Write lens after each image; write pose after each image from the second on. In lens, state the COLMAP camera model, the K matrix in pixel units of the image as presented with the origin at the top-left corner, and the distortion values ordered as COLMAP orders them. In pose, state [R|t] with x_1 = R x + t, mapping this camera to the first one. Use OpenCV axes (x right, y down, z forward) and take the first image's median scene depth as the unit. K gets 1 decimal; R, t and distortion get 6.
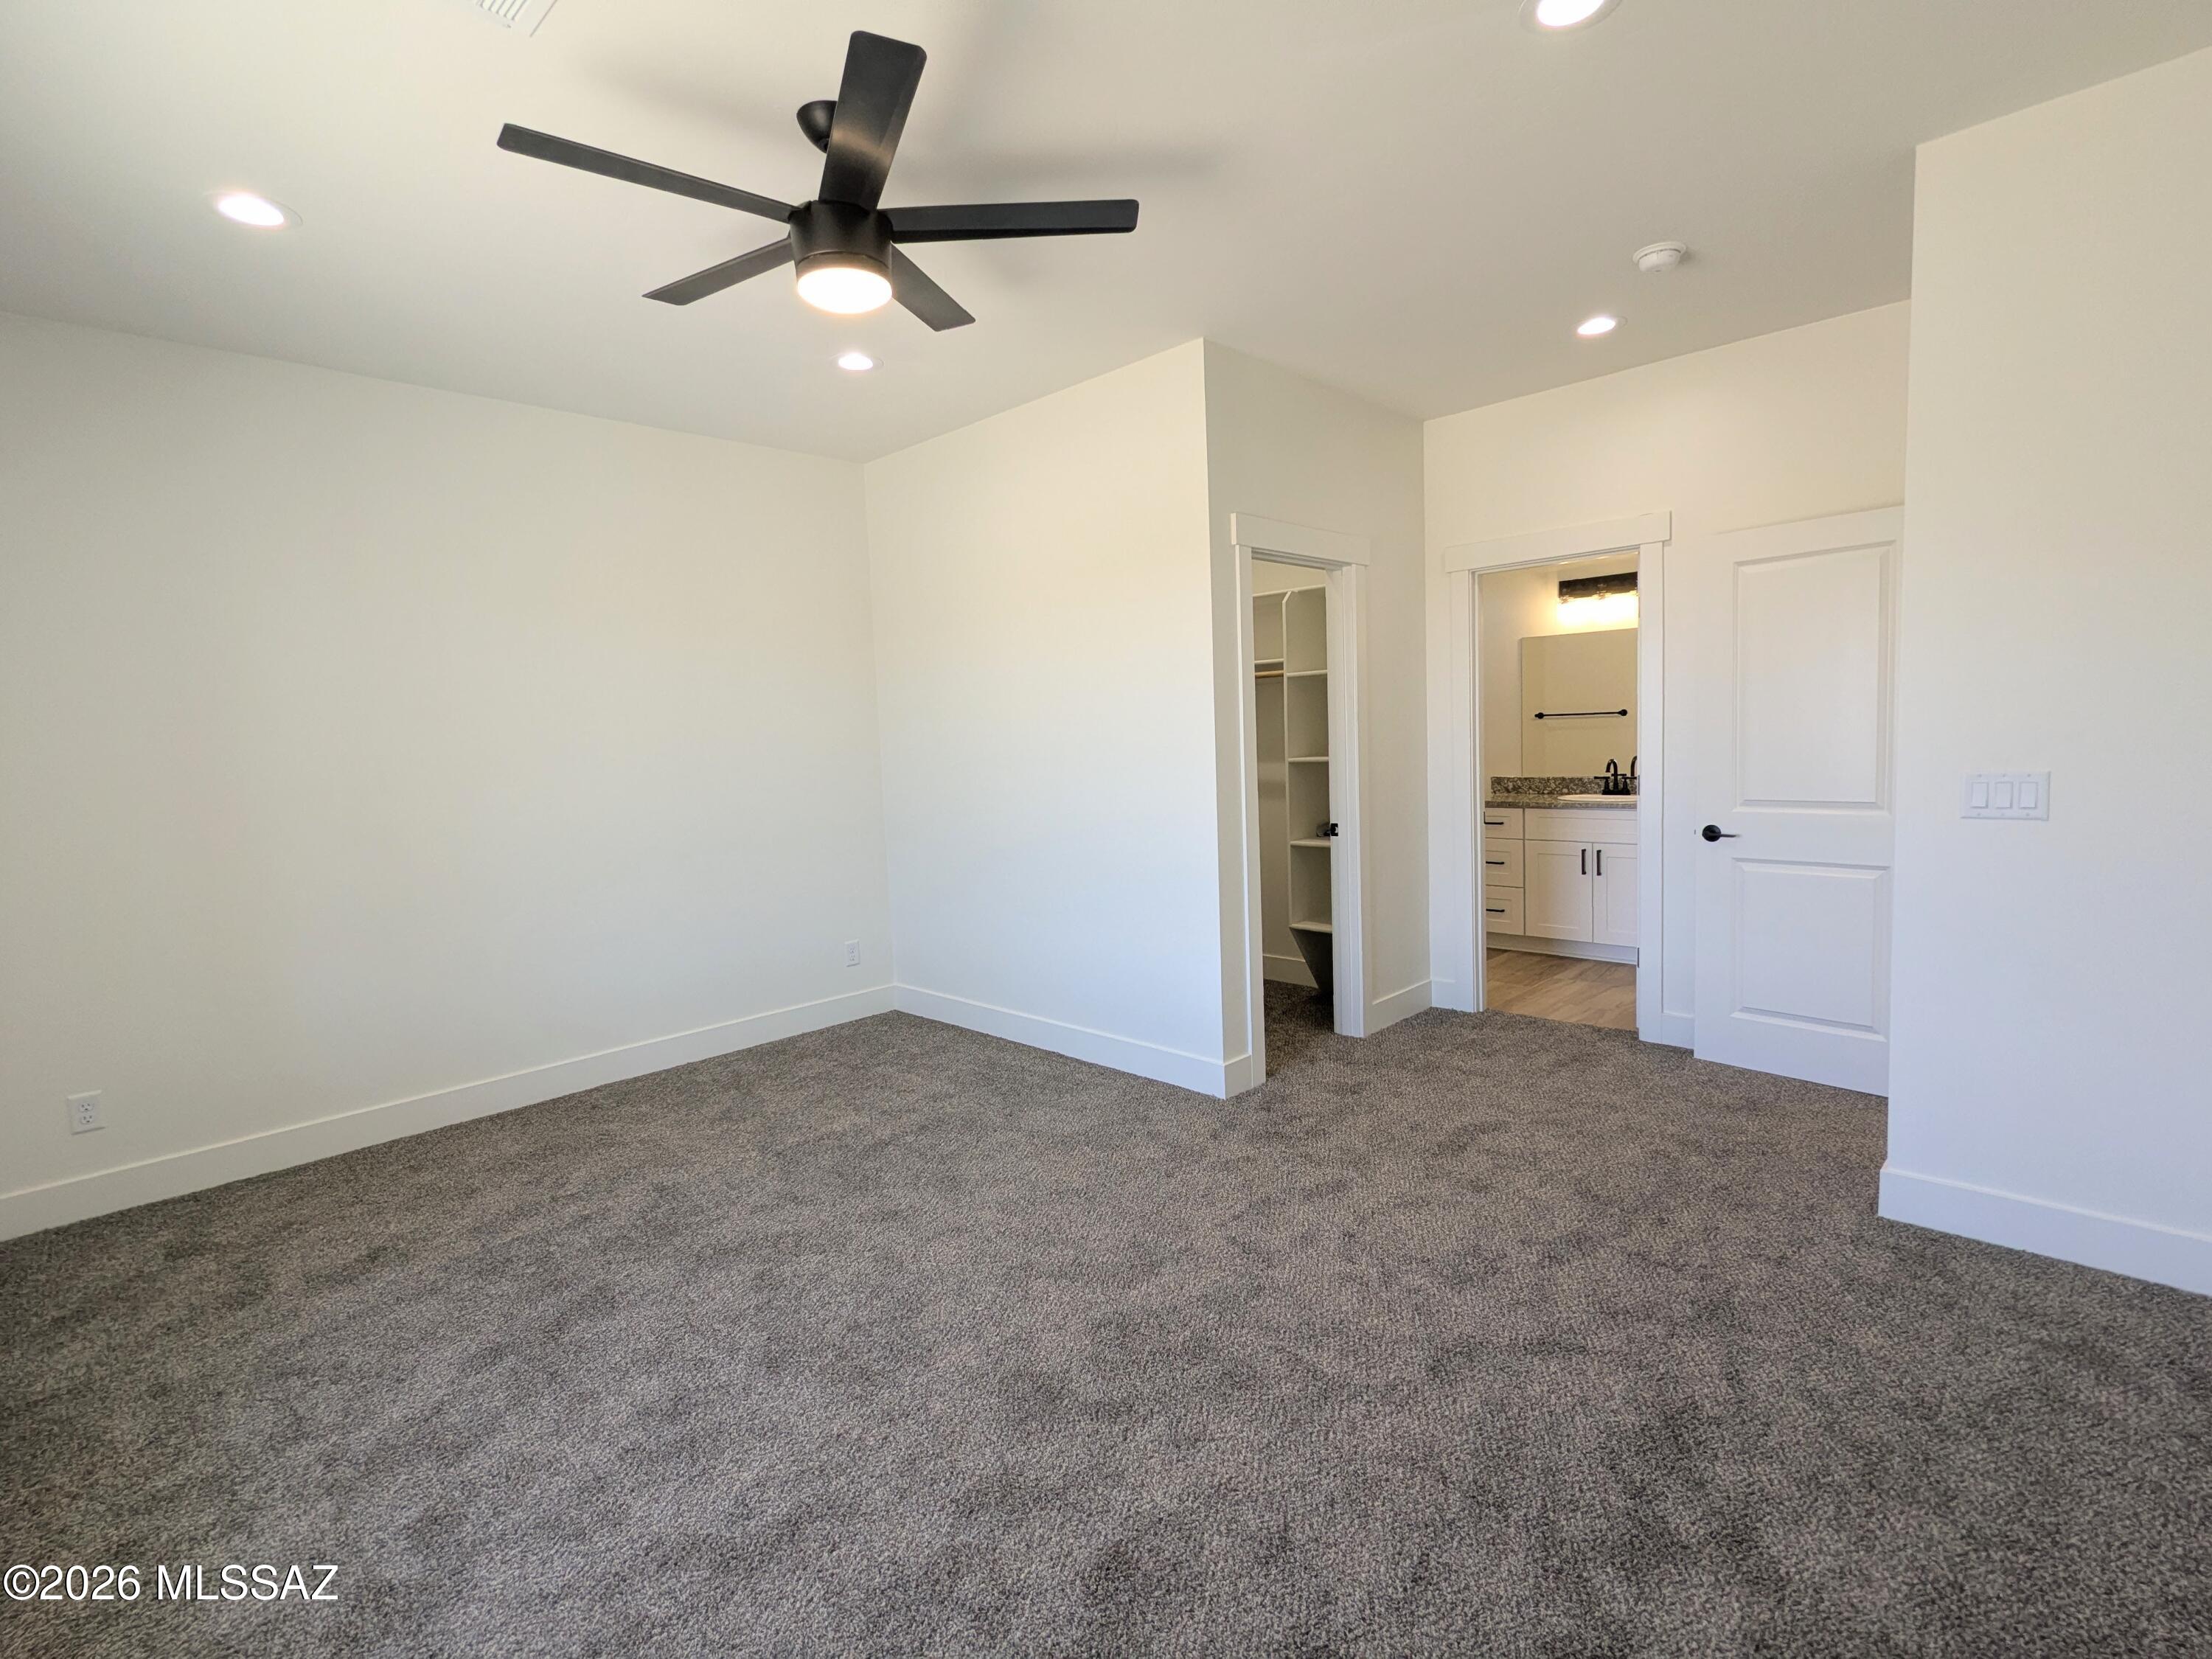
lens RADIAL K [[1044.4, 0, 1109.2], [0, 1044.4, 831.6], [0, 0, 1]] dist [-0.001723, 0.000394]
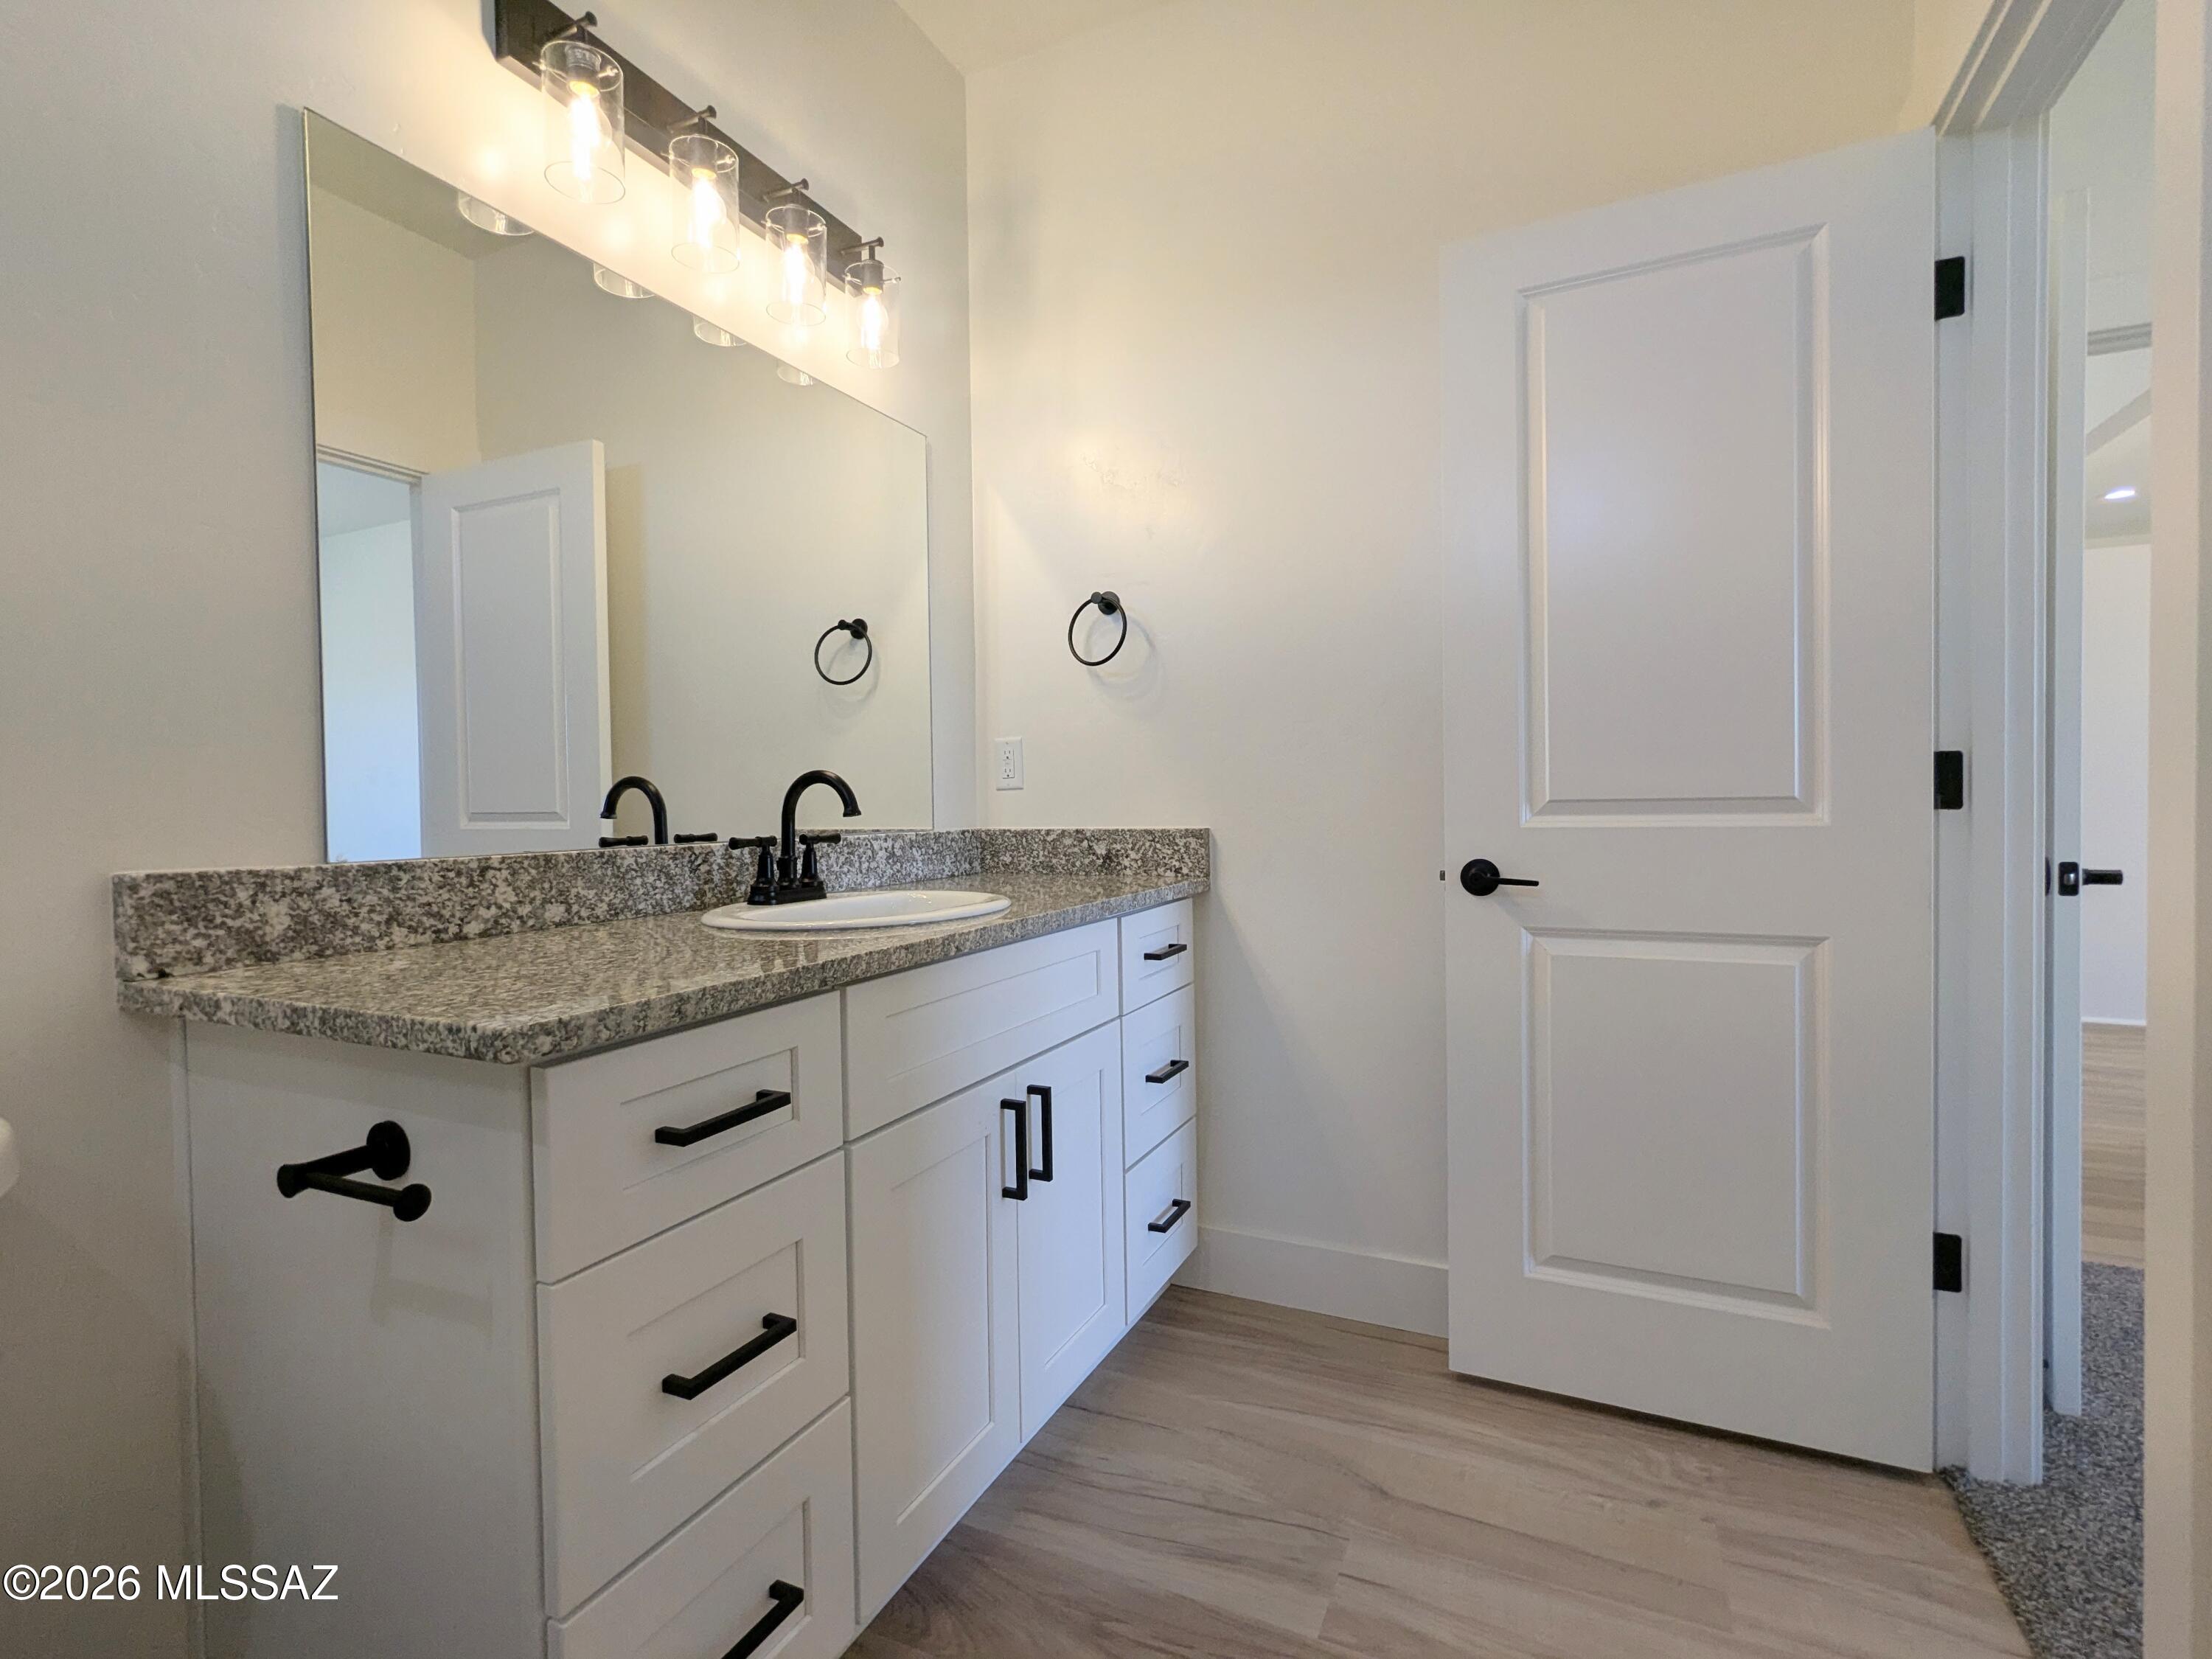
lens RADIAL K [[1044.4, 0, 1103.1], [0, 1044.4, 822.2], [0, 0, 1]] dist [-0.001723, 0.000394]
pose [[-0.311022, 0.026001, 0.950047, 0.202930], [0.119746, 0.992732, 0.012033, -0.051812], [-0.942829, 0.117507, -0.311875, 1.046780]]
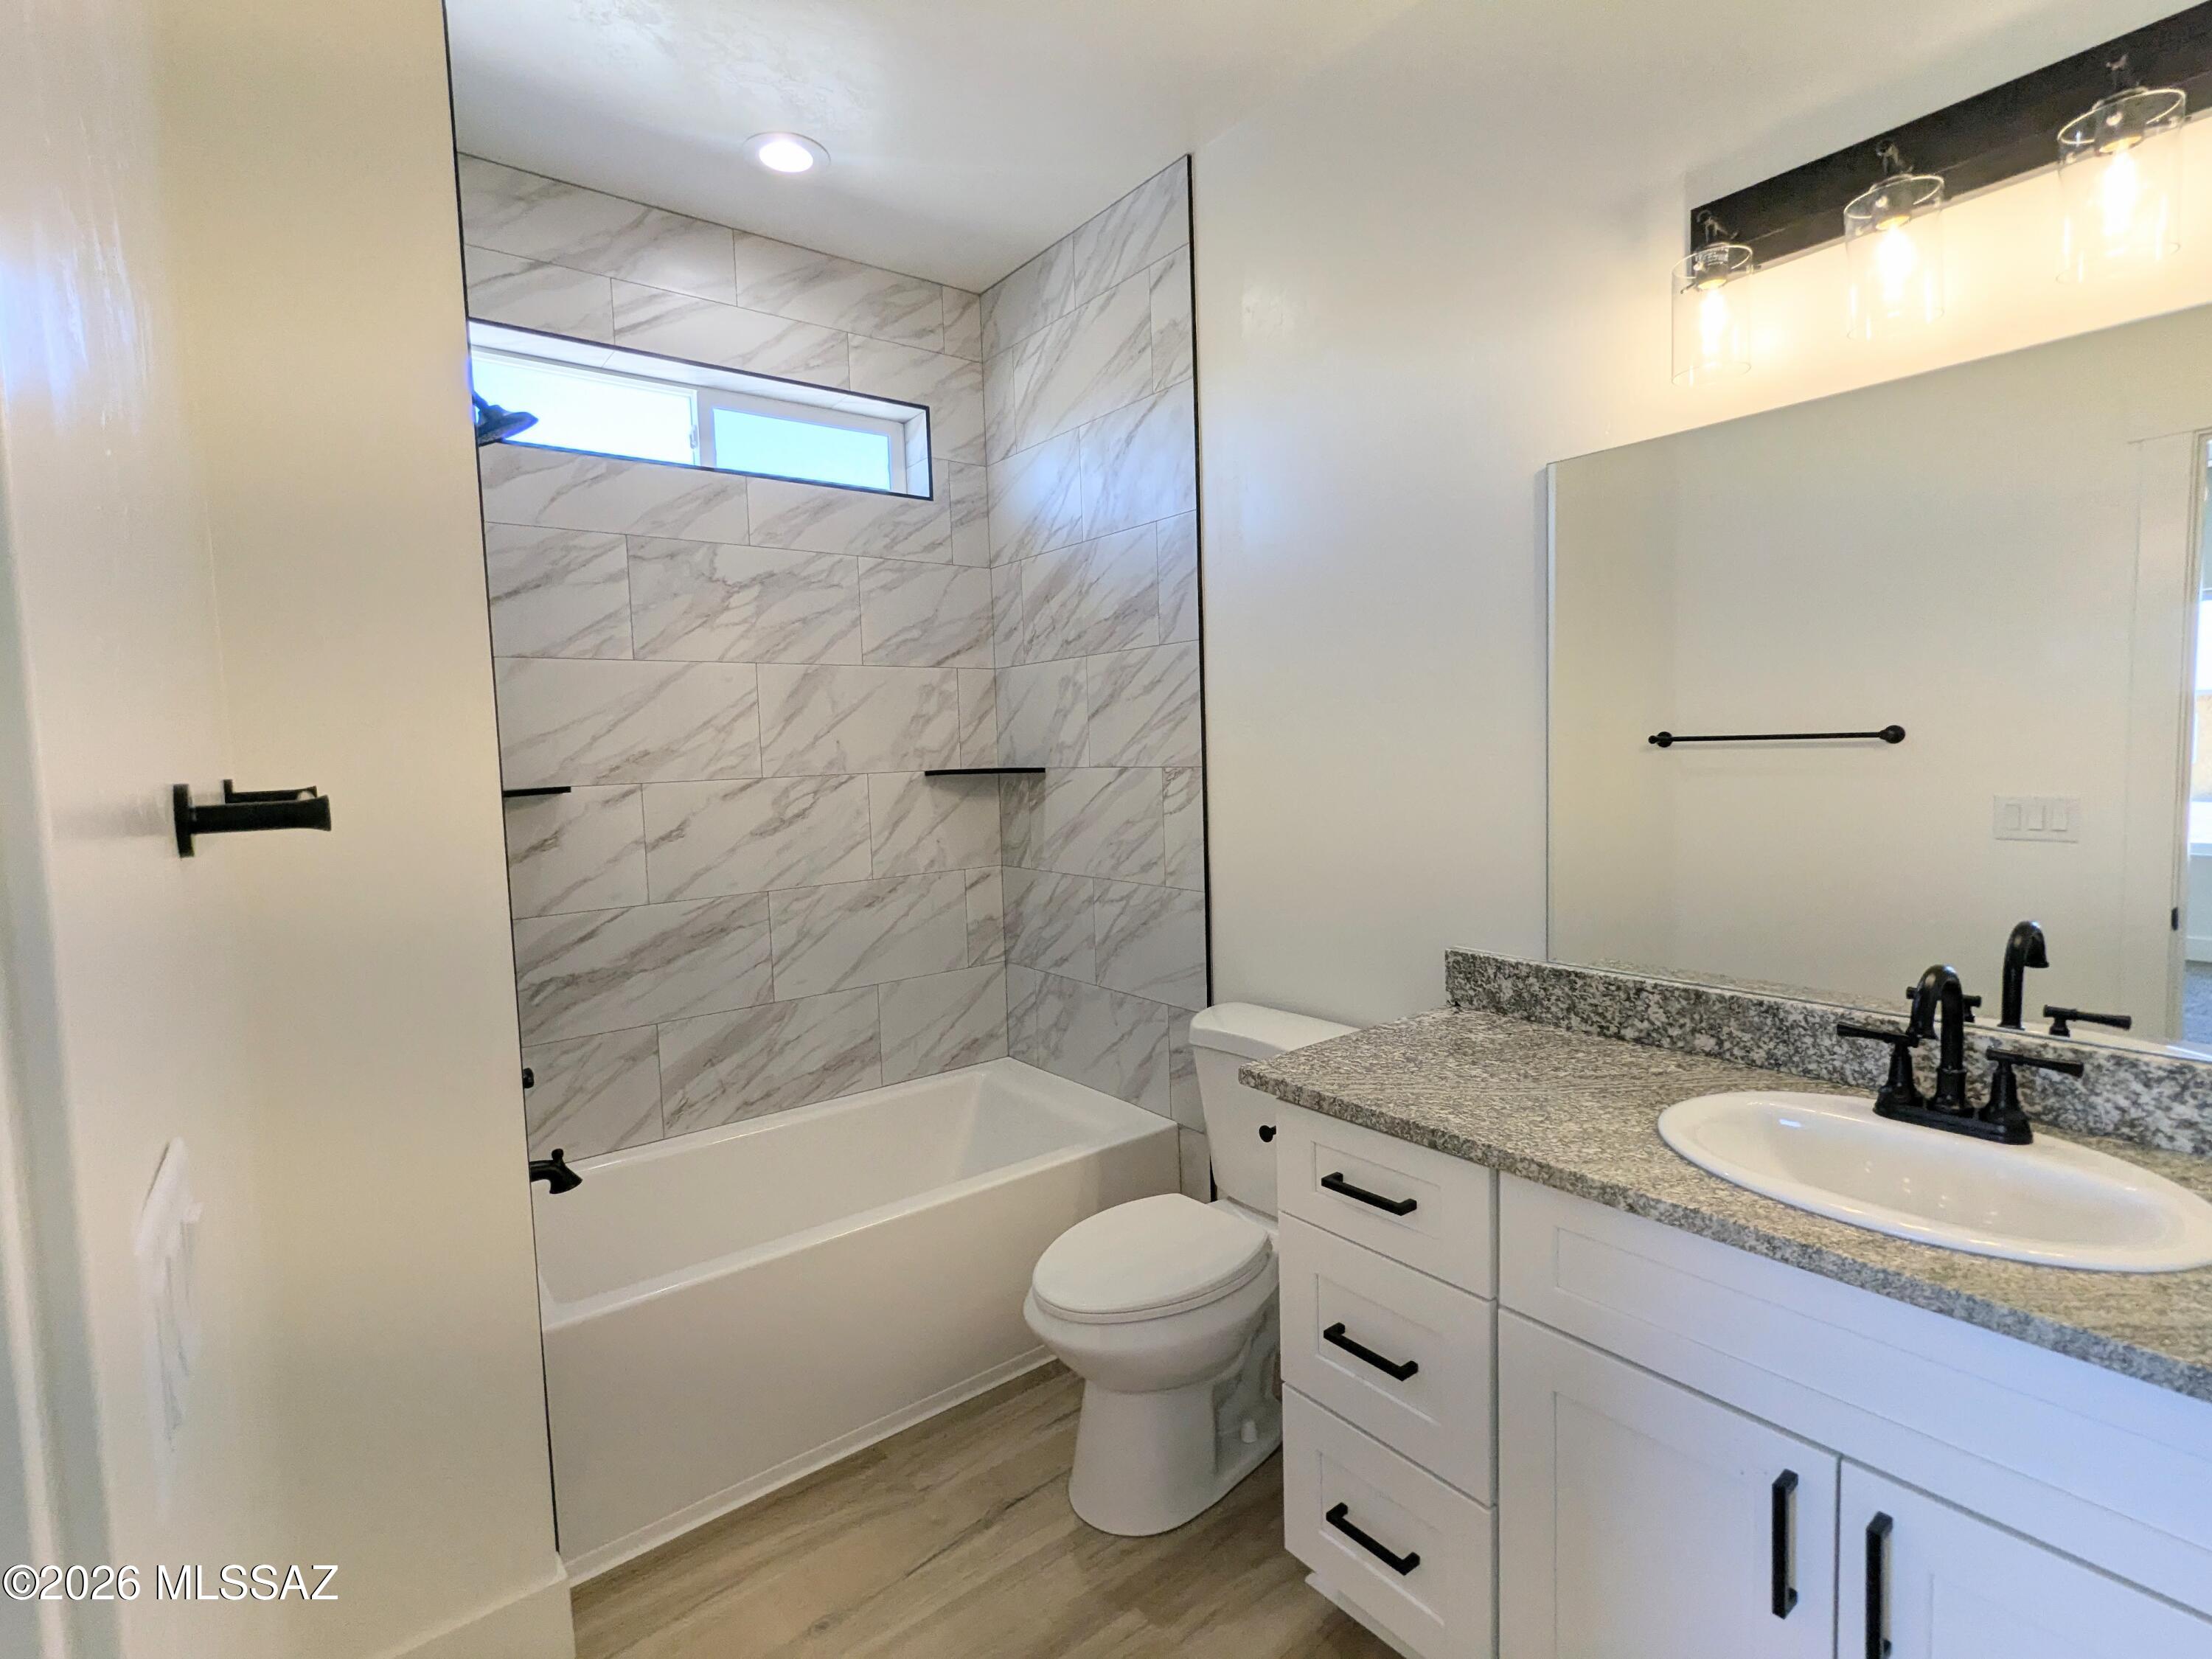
lens RADIAL K [[1044.4, 0, 1103.8], [0, 1044.4, 828.6], [0, 0, 1]] dist [-0.001723, 0.000394]
pose [[0.989442, 0.022388, -0.143193, 0.358303], [-0.024428, 0.999623, -0.012503, -0.092551], [0.142859, 0.015869, 0.989616, 0.796775]]
